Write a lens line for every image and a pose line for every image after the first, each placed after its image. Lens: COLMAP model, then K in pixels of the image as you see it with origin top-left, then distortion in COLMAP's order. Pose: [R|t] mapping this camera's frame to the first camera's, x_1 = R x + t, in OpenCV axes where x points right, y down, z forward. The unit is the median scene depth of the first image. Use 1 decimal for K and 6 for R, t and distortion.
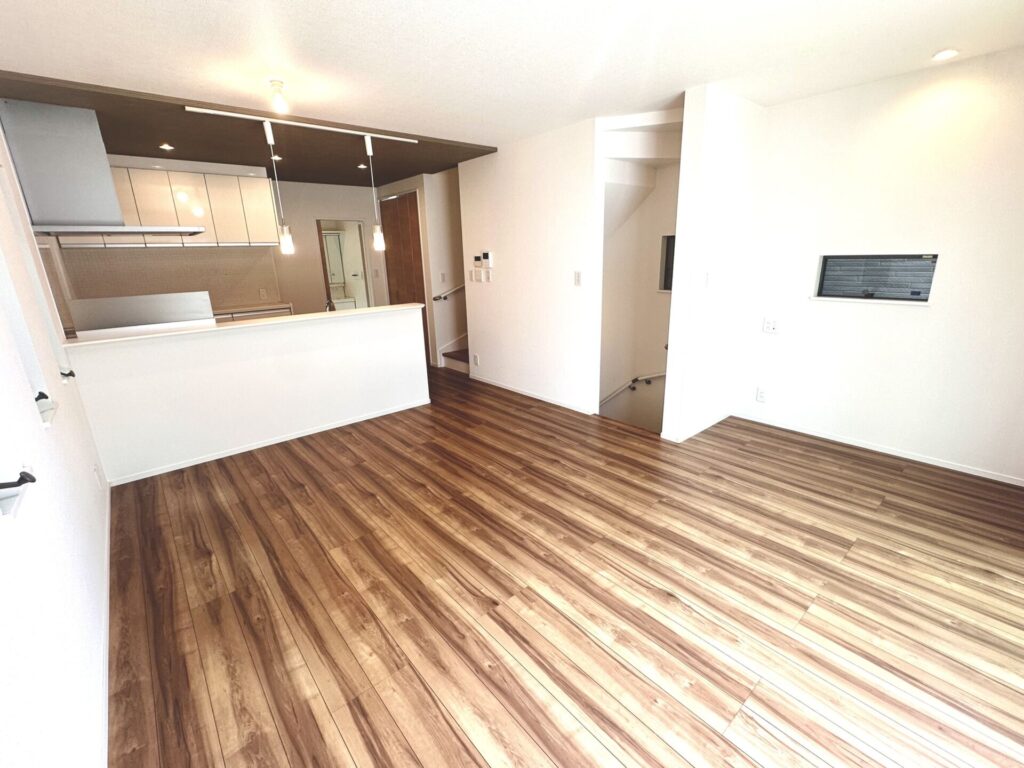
lens RADIAL K [[449.5, 0, 514.1], [0, 449.5, 383.5], [0, 0, 1]] dist [-0.004470, 0.000878]
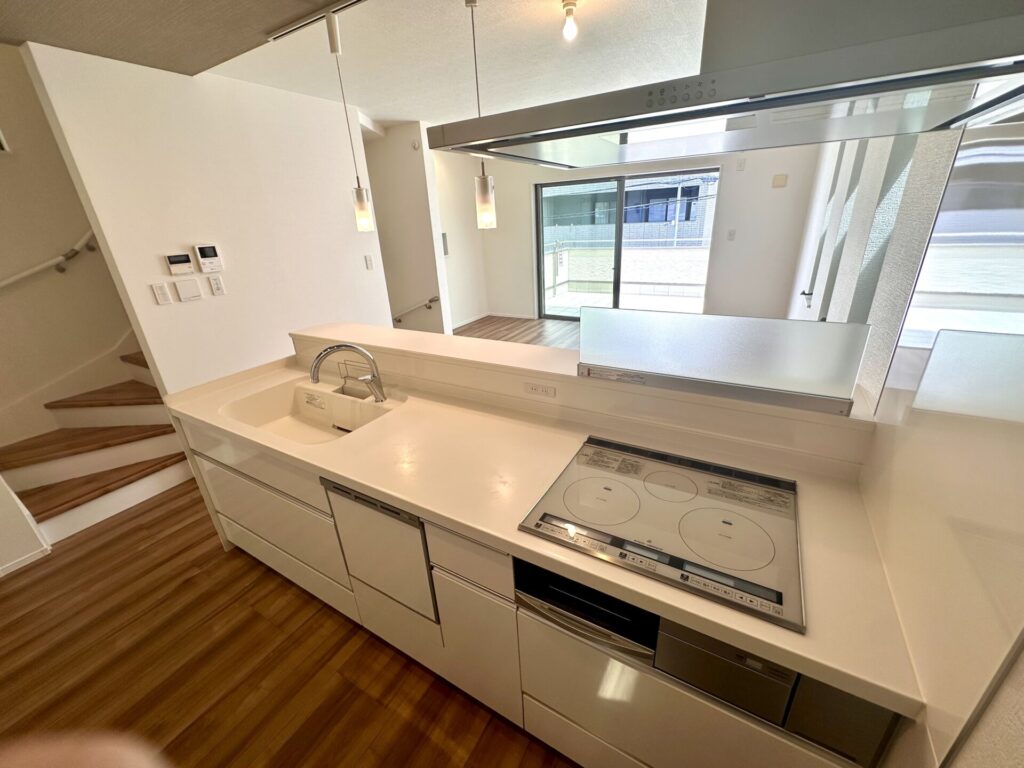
lens RADIAL K [[411.9, 0, 515.1], [0, 411.9, 383.3], [0, 0, 1]] dist [-0.004464, 0.000296]
pose [[-0.316560, -0.301829, 0.899271, -1.008778], [0.338239, 0.849791, 0.404288, -0.295207], [-0.886219, 0.432150, -0.166919, 1.088245]]
